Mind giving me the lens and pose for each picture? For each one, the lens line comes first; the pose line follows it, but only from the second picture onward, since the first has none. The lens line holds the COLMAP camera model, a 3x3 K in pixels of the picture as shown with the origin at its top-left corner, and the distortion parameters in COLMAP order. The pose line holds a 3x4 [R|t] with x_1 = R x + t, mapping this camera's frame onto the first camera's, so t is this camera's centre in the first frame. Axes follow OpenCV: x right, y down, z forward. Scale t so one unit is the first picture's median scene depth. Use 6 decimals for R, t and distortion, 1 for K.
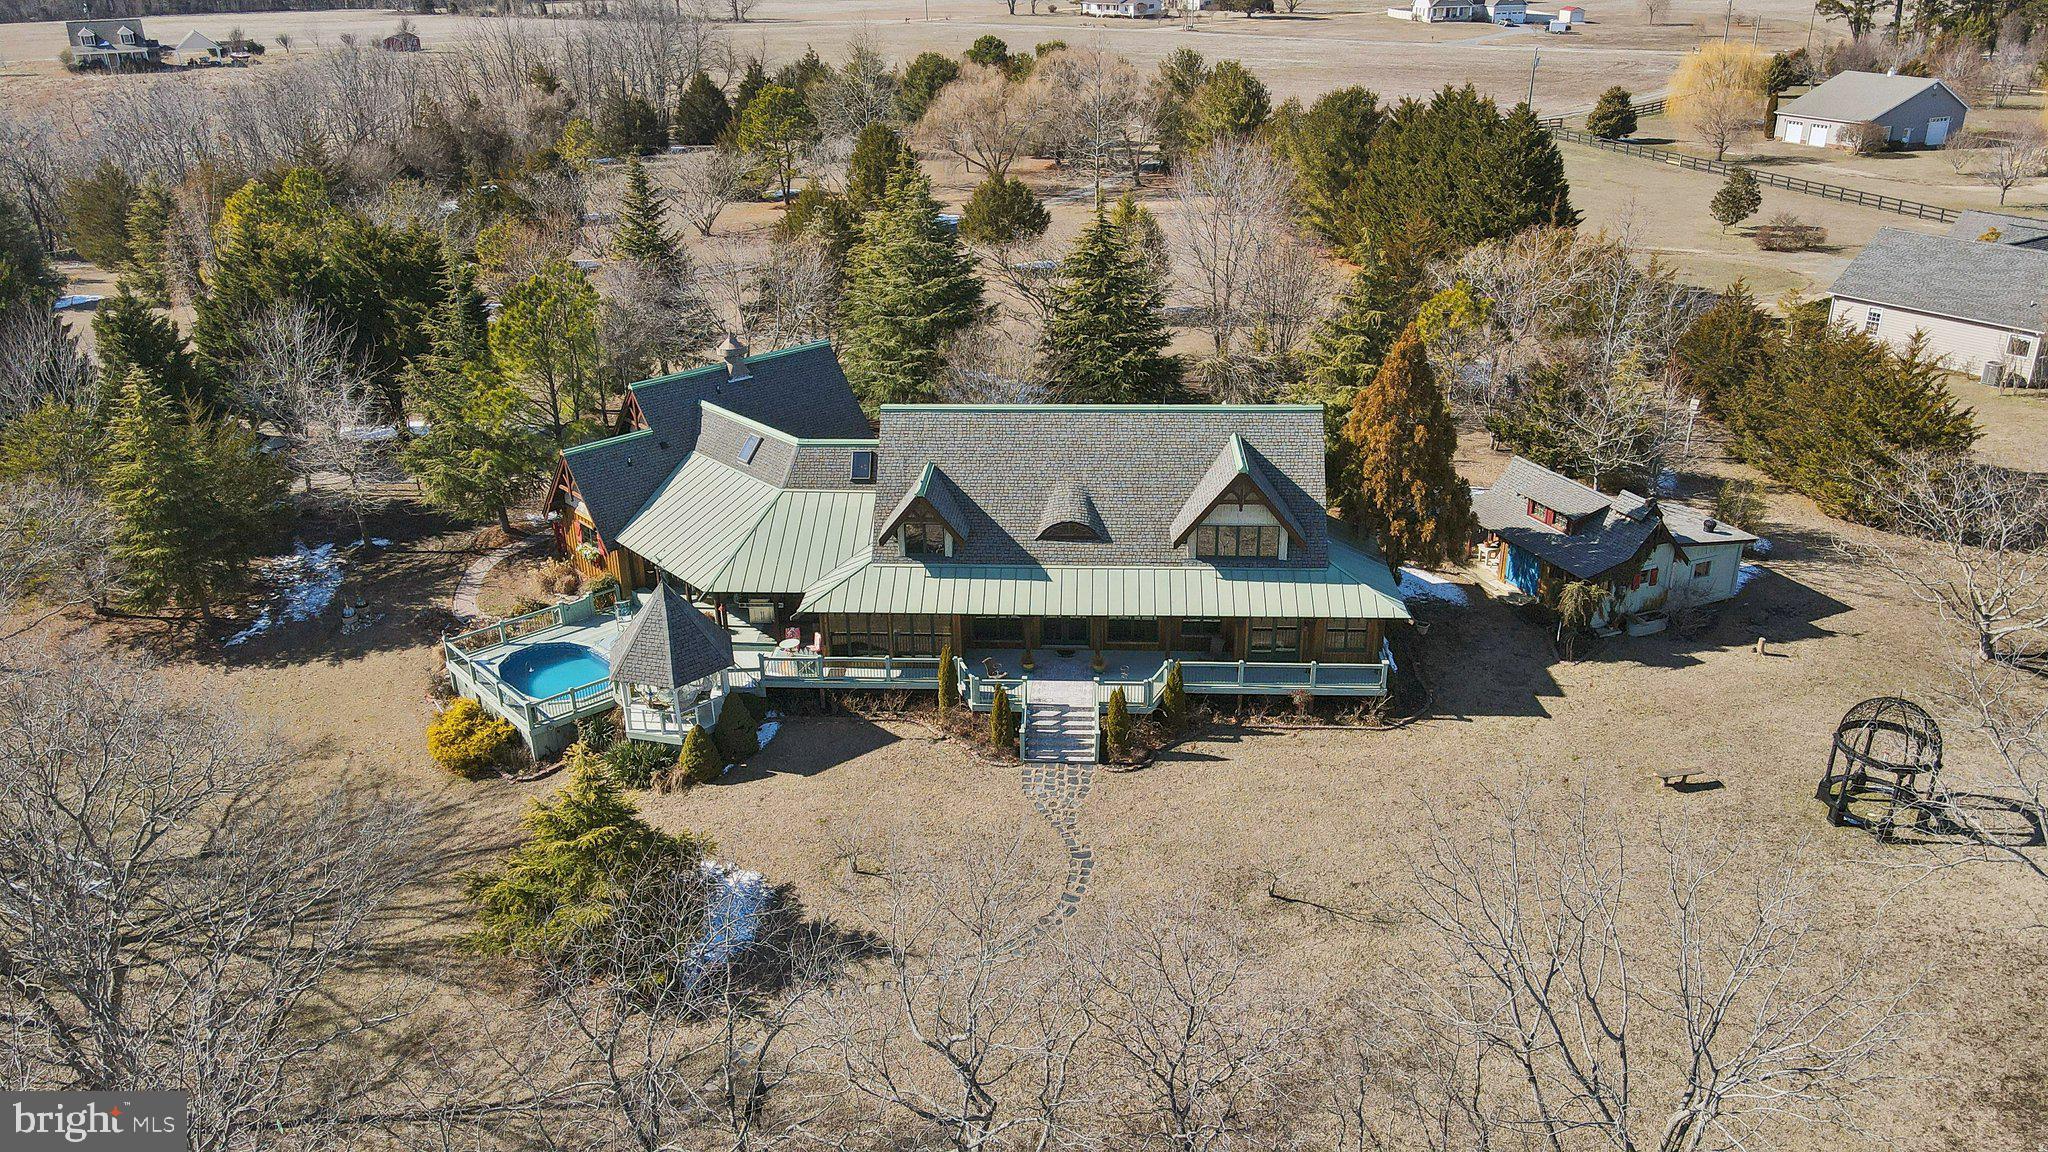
lens RADIAL K [[1514.3, 0, 1014.0], [0, 1514.3, 579.3], [0, 0, 1]] dist [0.030561, 0.003391]
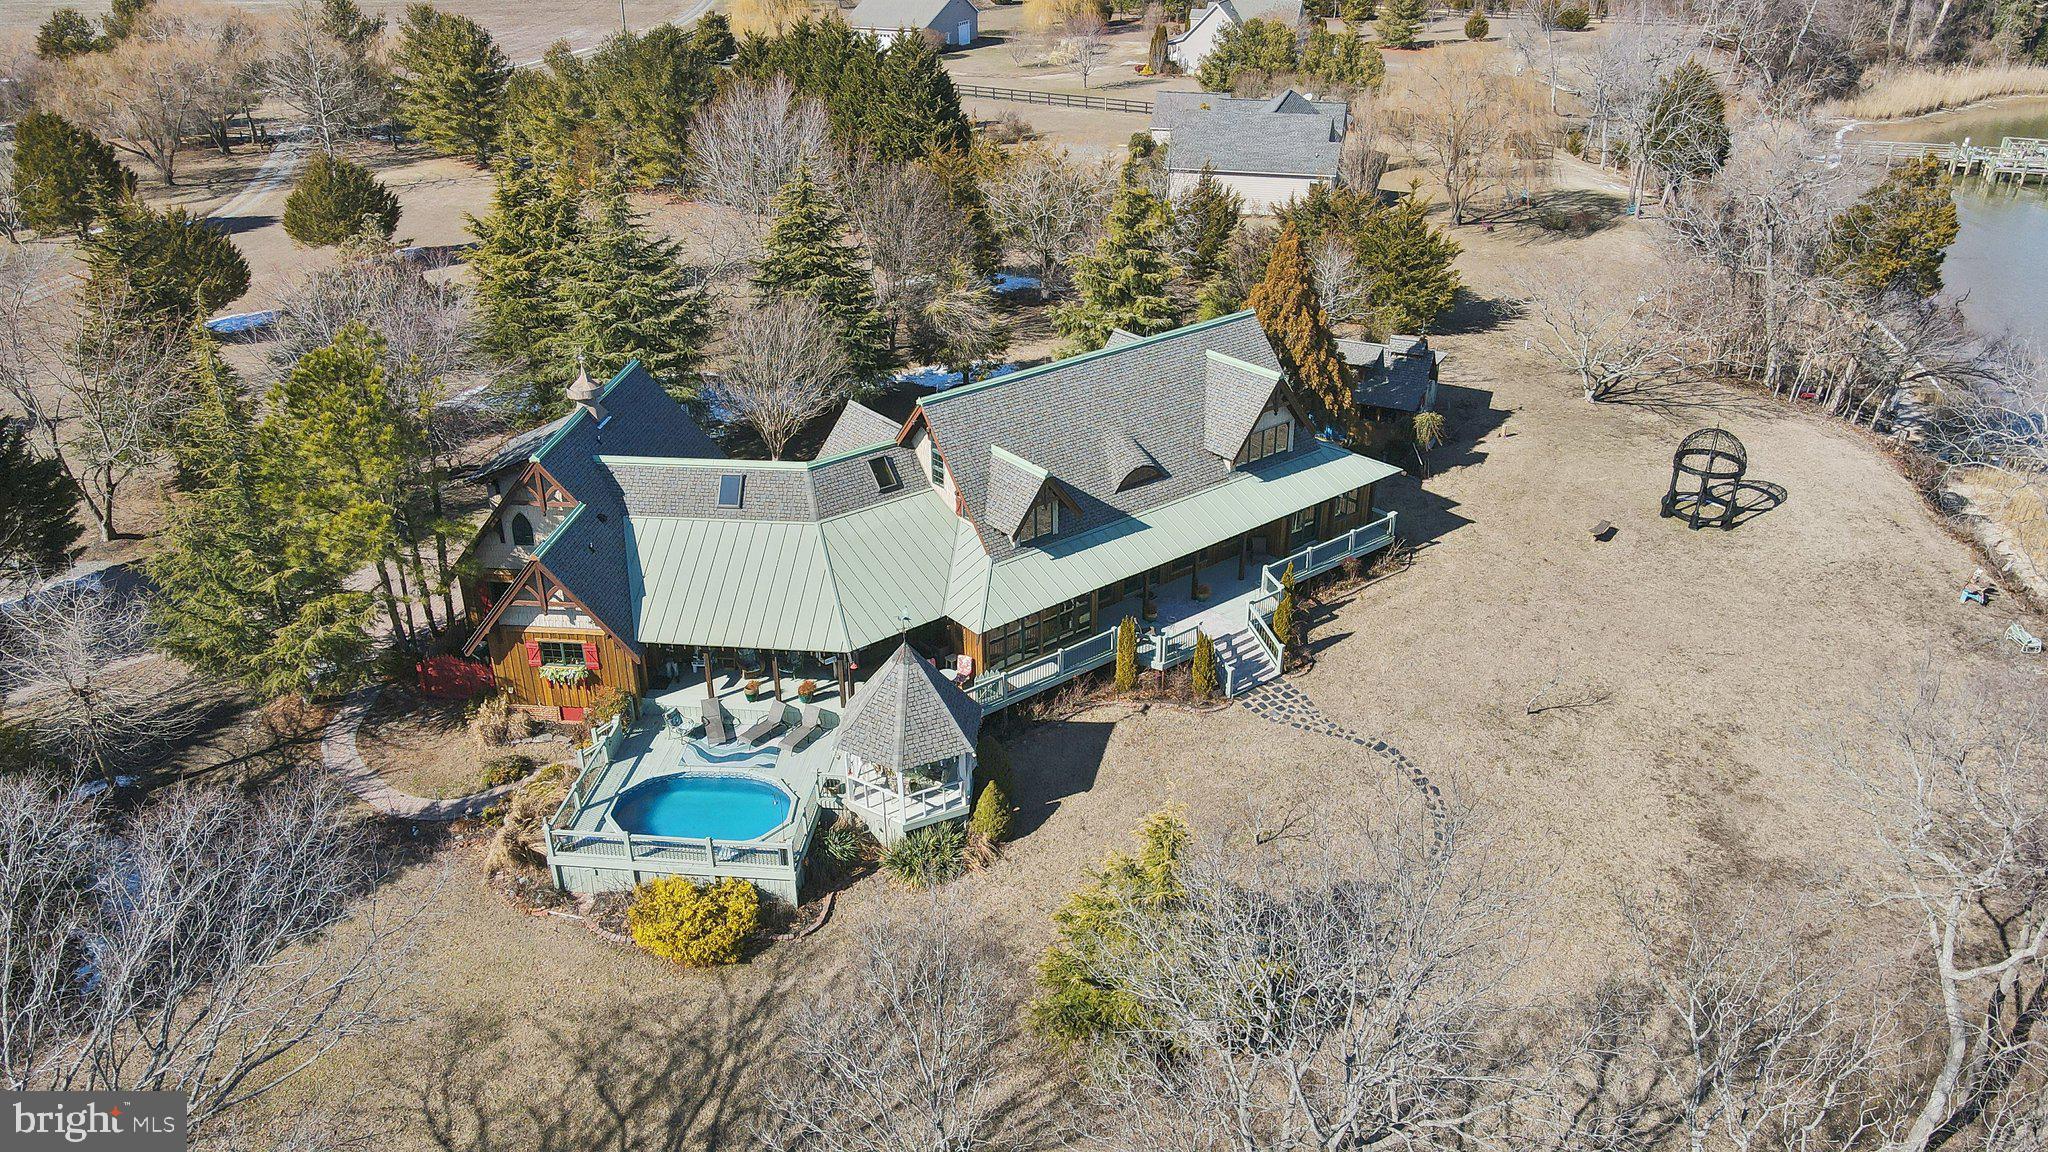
lens RADIAL K [[1514.3, 0, 1014.0], [0, 1514.3, 579.3], [0, 0, 1]] dist [0.030561, 0.003391]
pose [[0.734396, -0.291990, 0.612703, -0.661838], [0.265530, 0.954383, 0.136553, -0.126281], [-0.624626, 0.062407, 0.778427, 0.274226]]
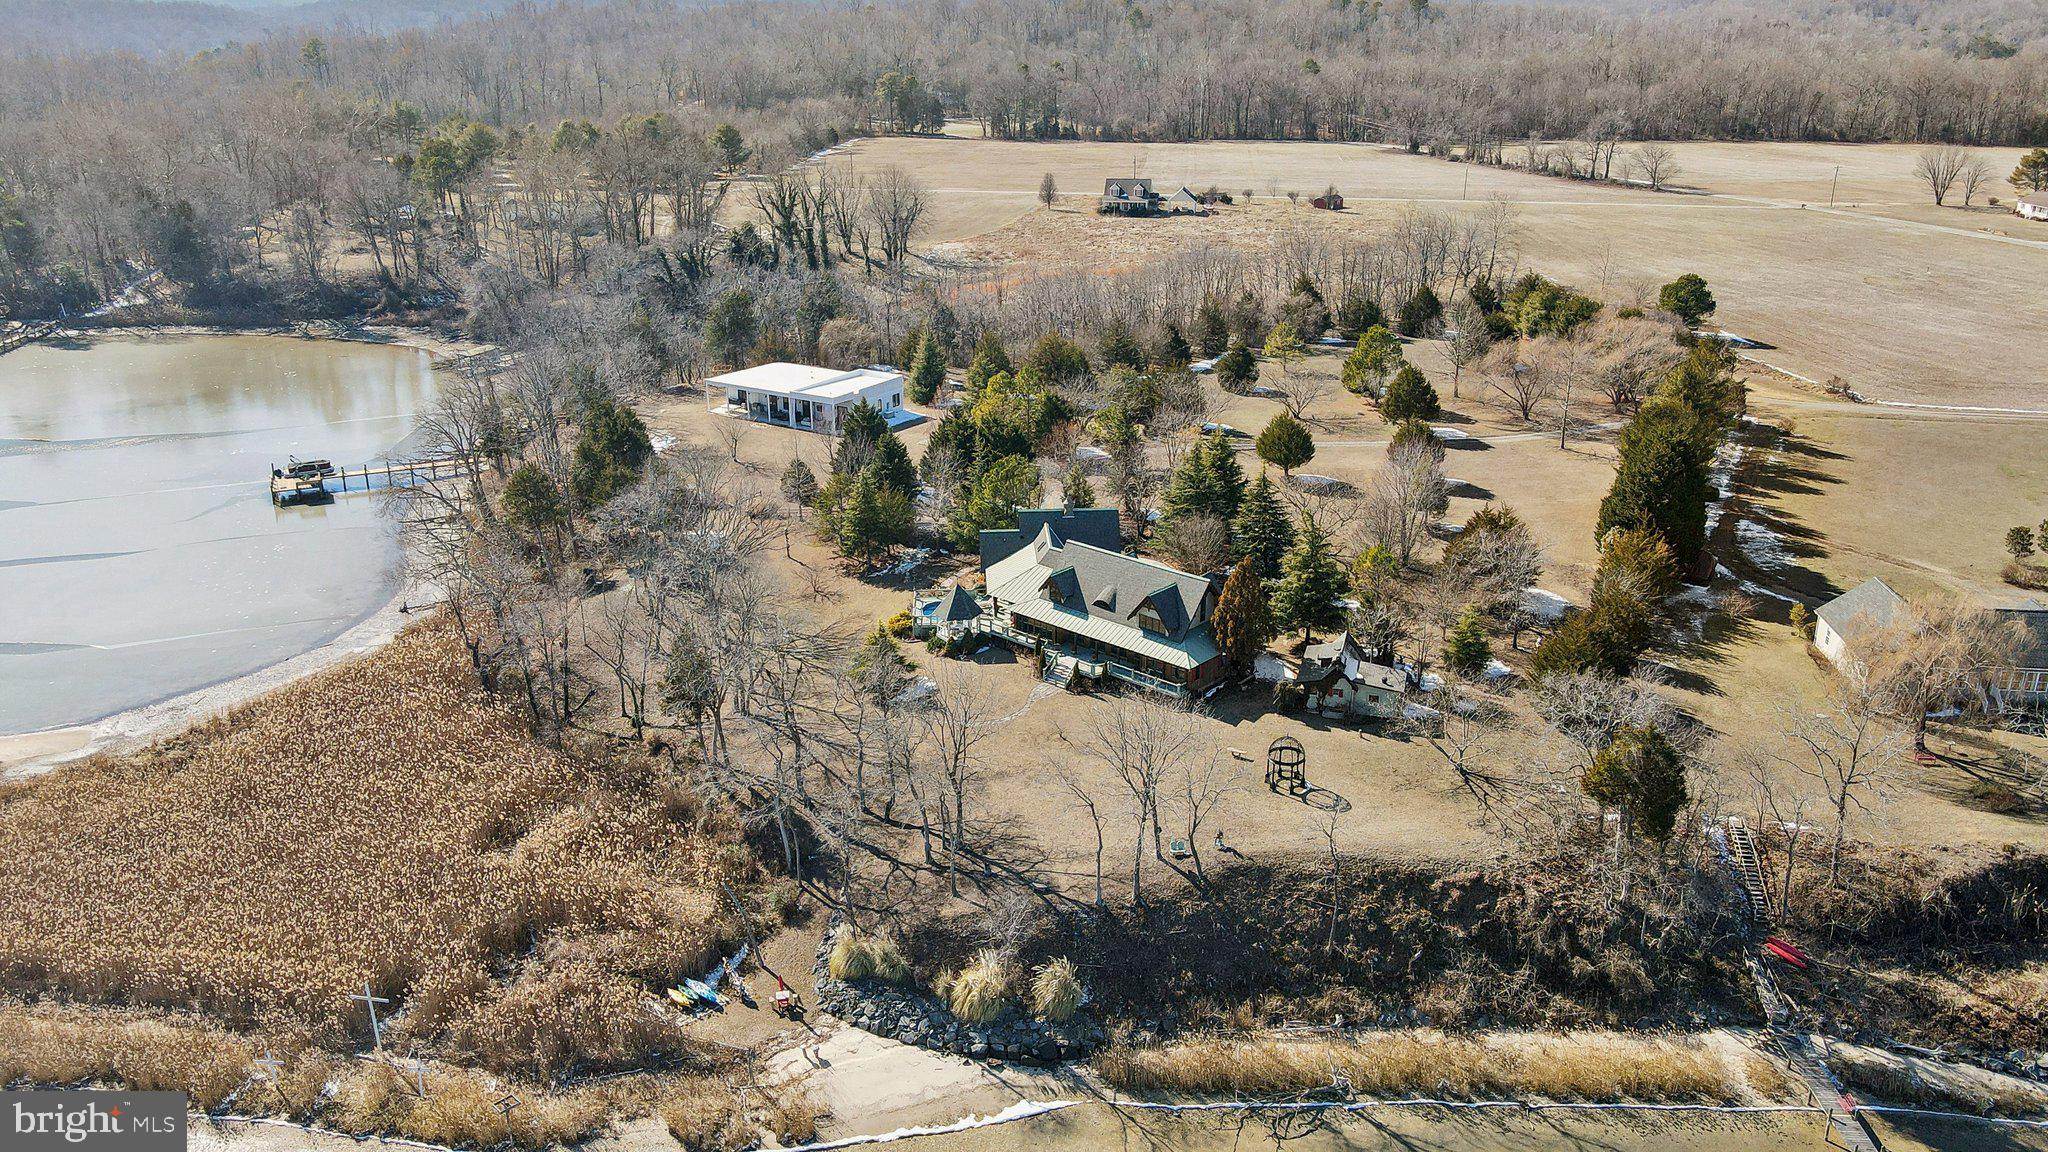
lens RADIAL K [[1514.3, 0, 1014.0], [0, 1514.3, 579.3], [0, 0, 1]] dist [0.030561, 0.003391]
pose [[0.789867, 0.231488, -0.567911, 1.323665], [-0.259742, 0.965143, 0.032148, -0.113105], [0.555557, 0.122117, 0.822462, -1.126553]]
